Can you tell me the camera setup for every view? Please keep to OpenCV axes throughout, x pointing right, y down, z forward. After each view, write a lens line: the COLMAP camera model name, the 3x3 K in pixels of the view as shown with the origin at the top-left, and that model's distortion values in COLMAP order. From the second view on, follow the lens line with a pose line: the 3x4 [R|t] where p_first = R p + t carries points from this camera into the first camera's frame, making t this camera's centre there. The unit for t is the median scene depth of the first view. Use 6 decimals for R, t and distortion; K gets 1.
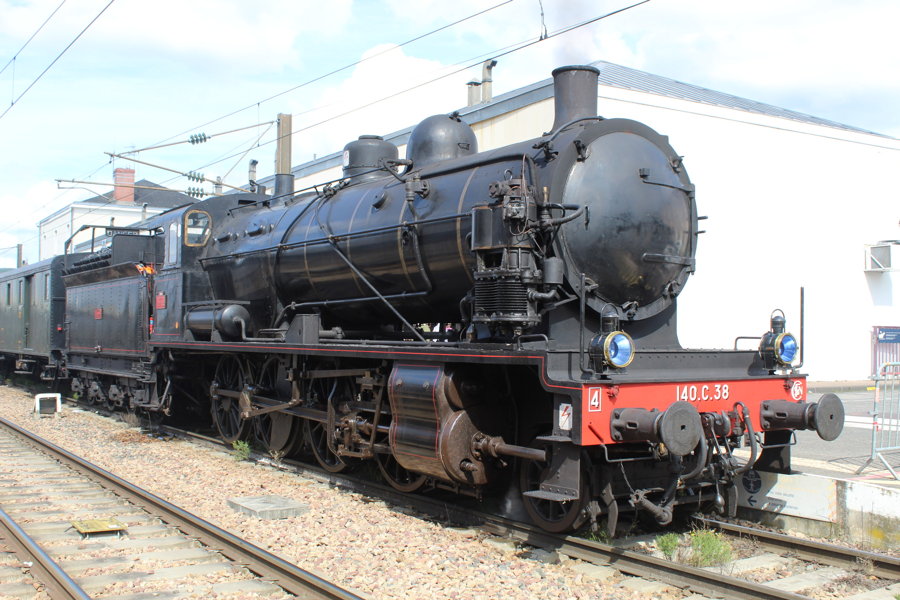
lens RADIAL K [[1006.1, 0, 450.2], [0, 1006.1, 301.2], [0, 0, 1]] dist [-0.078841, 0.000000]
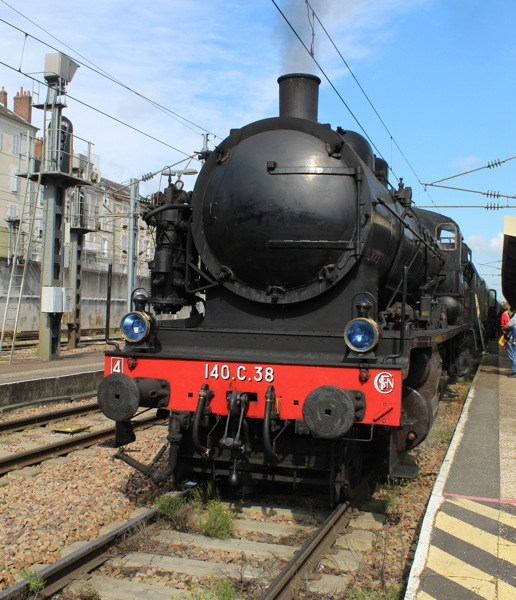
lens RADIAL K [[733.9, 0, 258.3], [0, 733.9, 300.3], [0, 0, 1]] dist [-0.003325, 0.000000]
pose [[0.639225, 0.006699, -0.768990, 0.802800], [-0.000414, 0.999965, 0.008368, 0.009344], [0.769019, -0.005030, 0.639206, 0.498917]]
